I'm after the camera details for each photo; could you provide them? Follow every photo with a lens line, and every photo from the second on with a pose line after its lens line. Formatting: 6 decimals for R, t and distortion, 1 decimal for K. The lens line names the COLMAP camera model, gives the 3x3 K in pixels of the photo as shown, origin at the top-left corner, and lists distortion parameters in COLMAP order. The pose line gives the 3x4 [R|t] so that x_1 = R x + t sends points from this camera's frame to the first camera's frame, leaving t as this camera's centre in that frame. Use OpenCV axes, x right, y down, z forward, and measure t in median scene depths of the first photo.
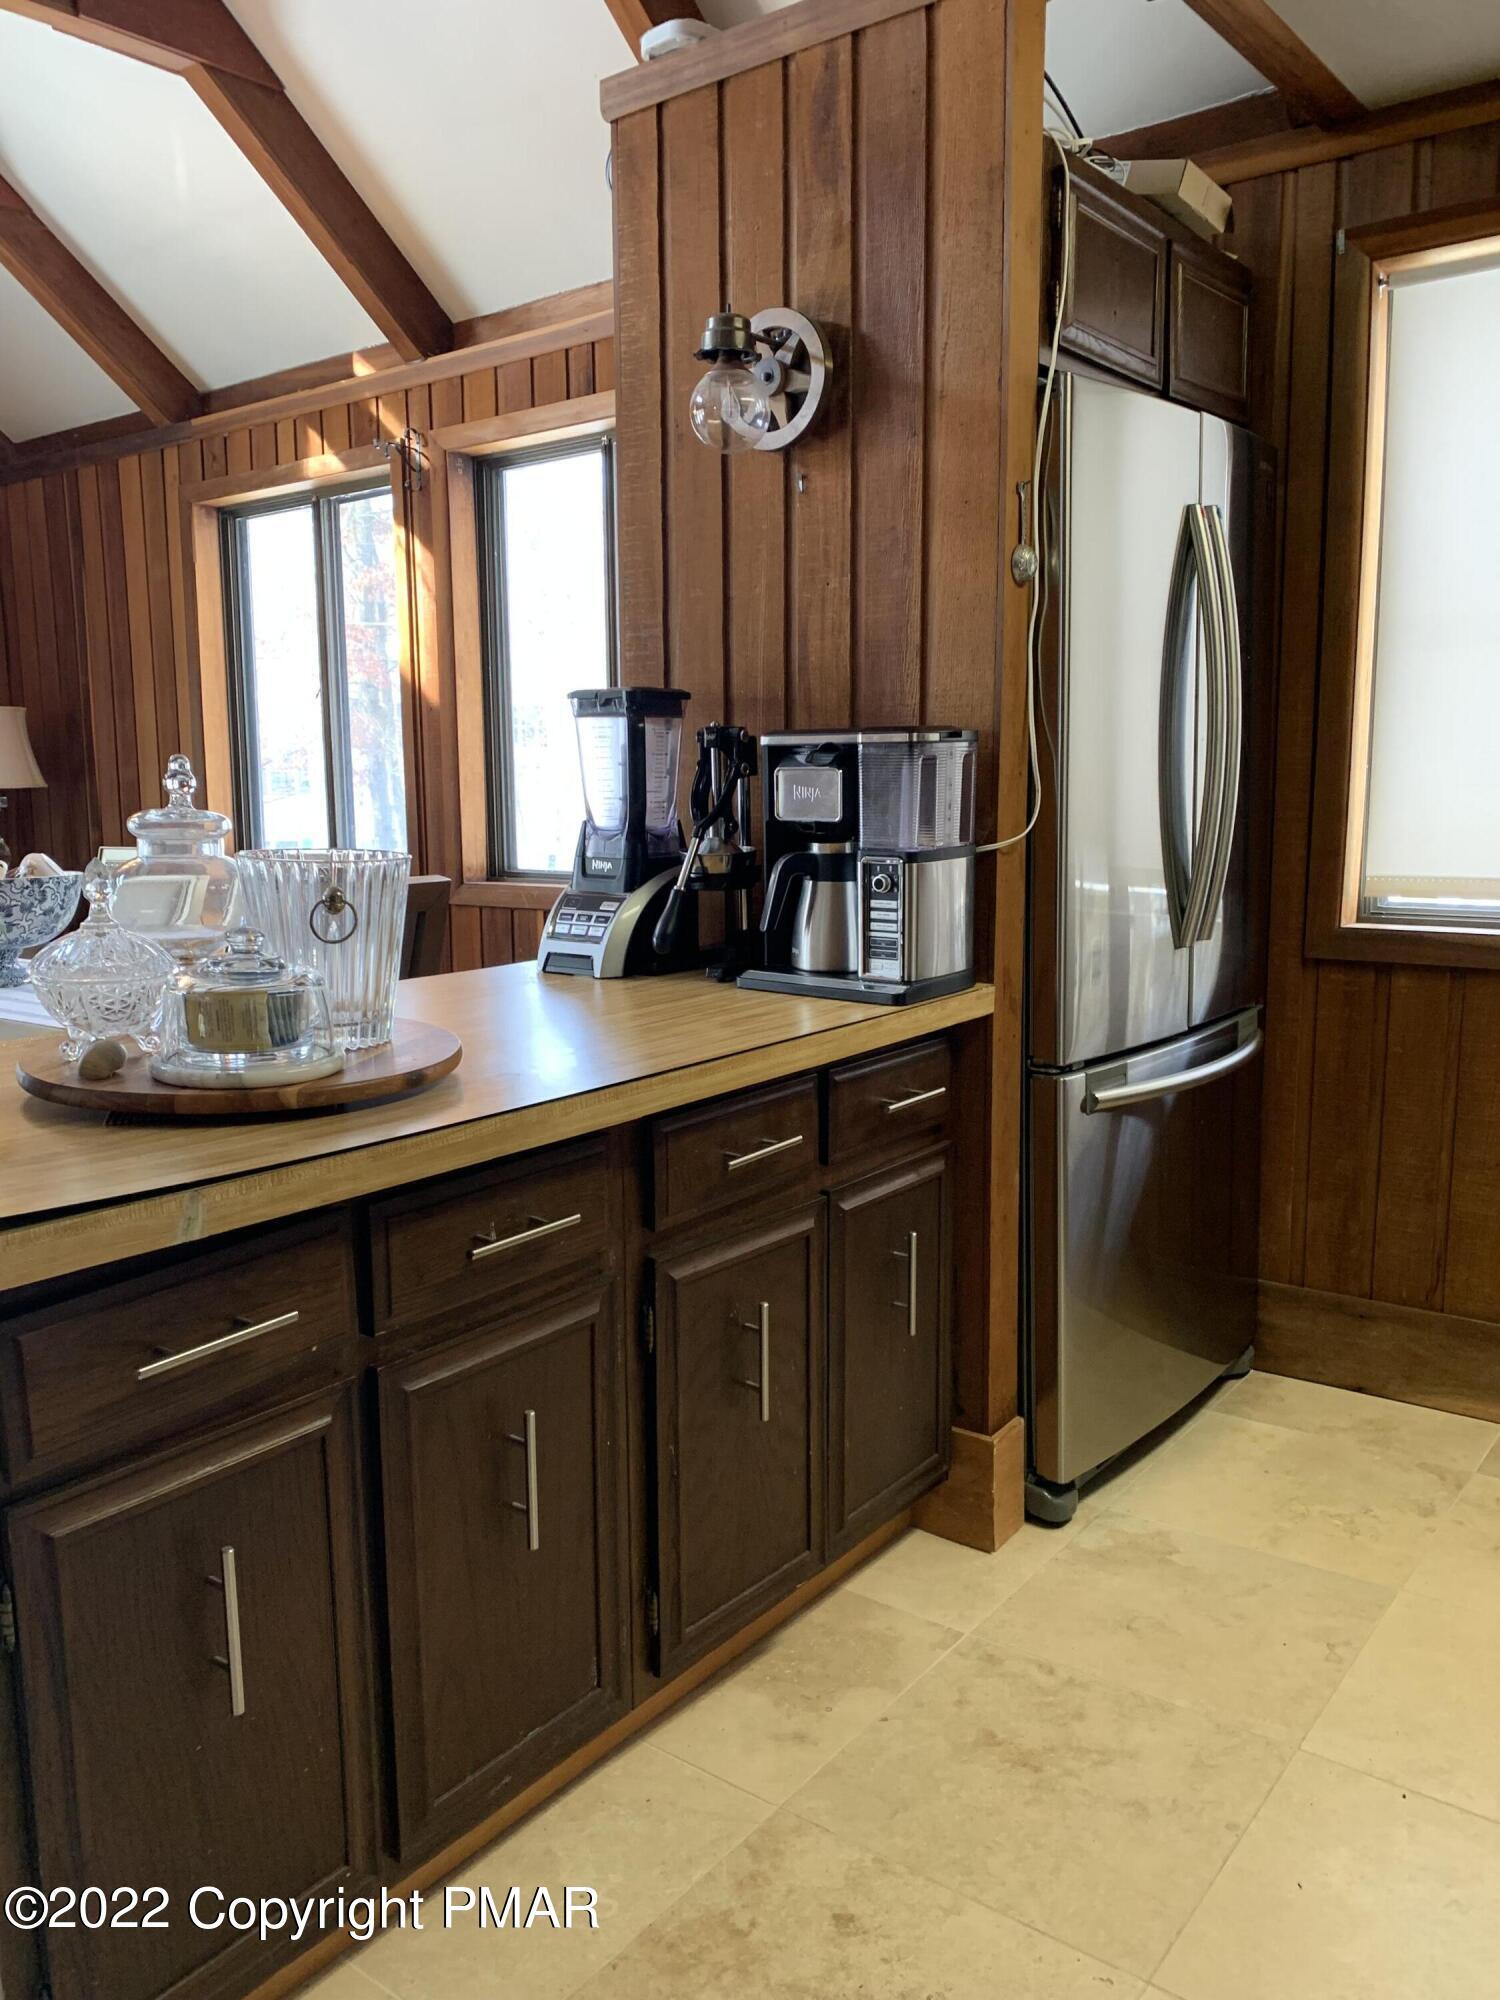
lens RADIAL K [[1542.5, 0, 748.4], [0, 1542.5, 1001.7], [0, 0, 1]] dist [0.037373, -0.029879]
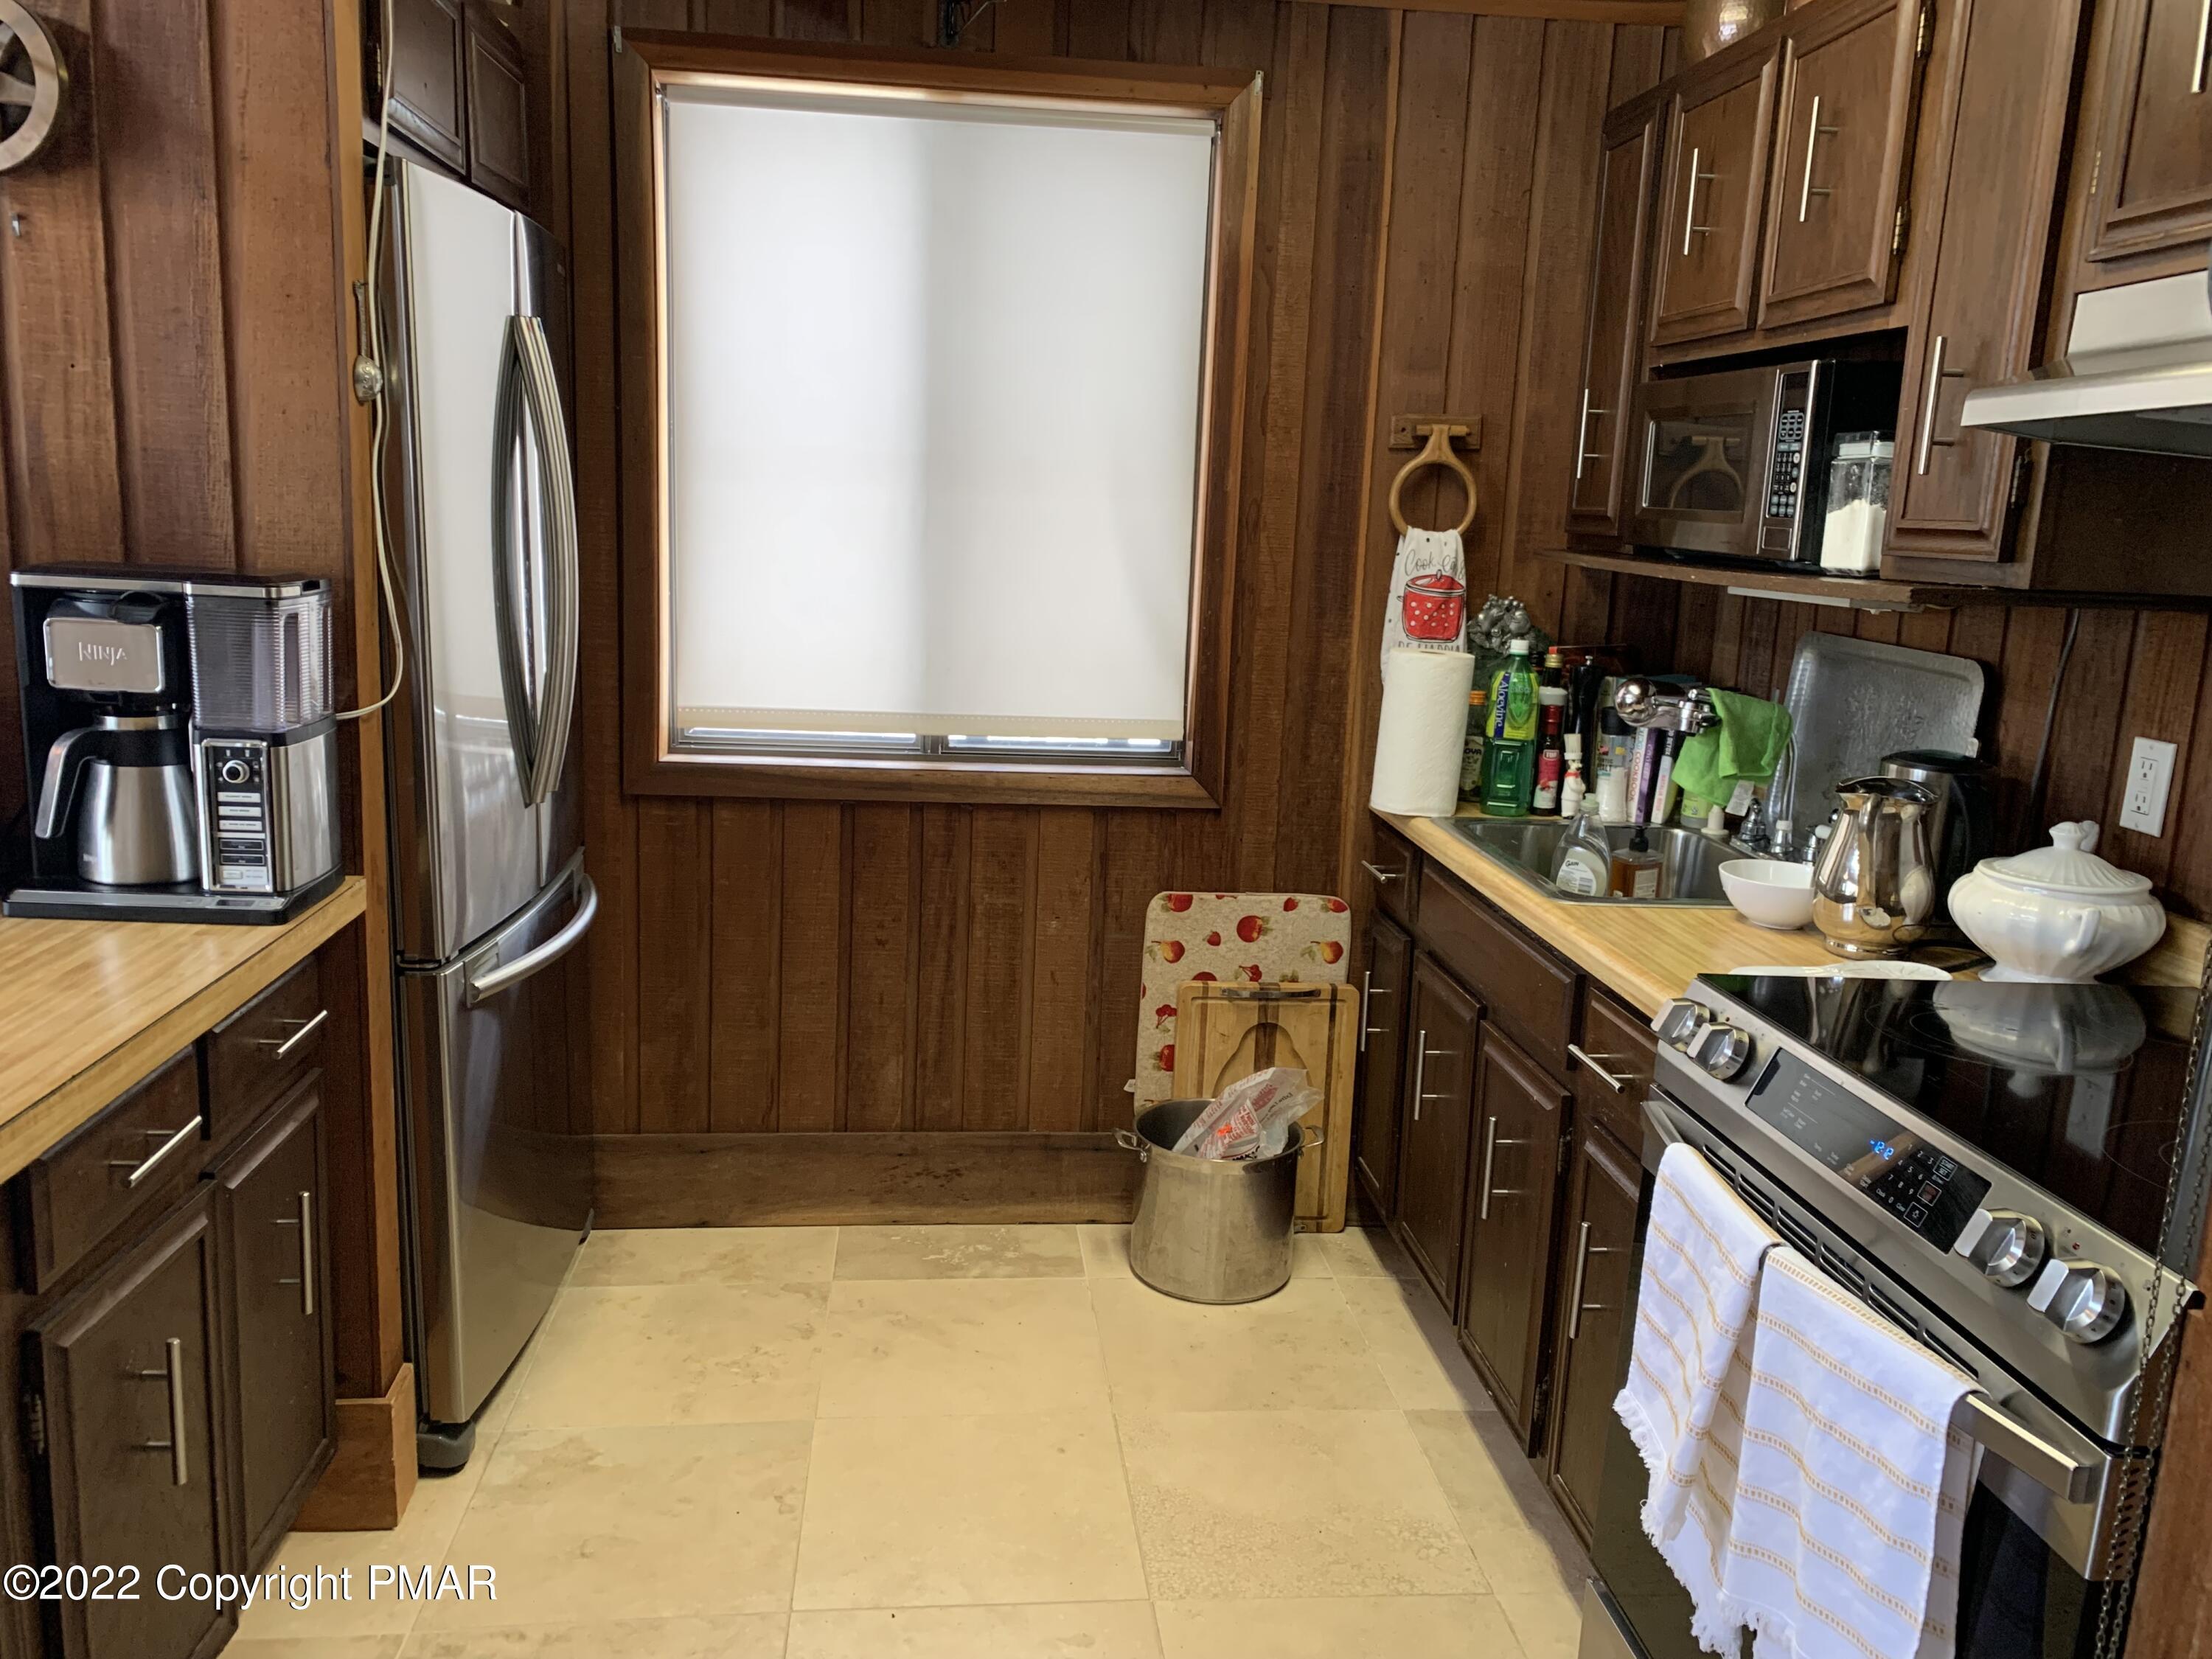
lens RADIAL K [[1706.0, 0, 1107.0], [0, 1706.0, 827.2], [0, 0, 1]] dist [0.037373, -0.029879]
pose [[0.726401, -0.081758, 0.682391, -0.177889], [0.049876, 0.996552, 0.066305, -0.077175], [-0.685459, -0.014129, 0.727974, 0.037423]]
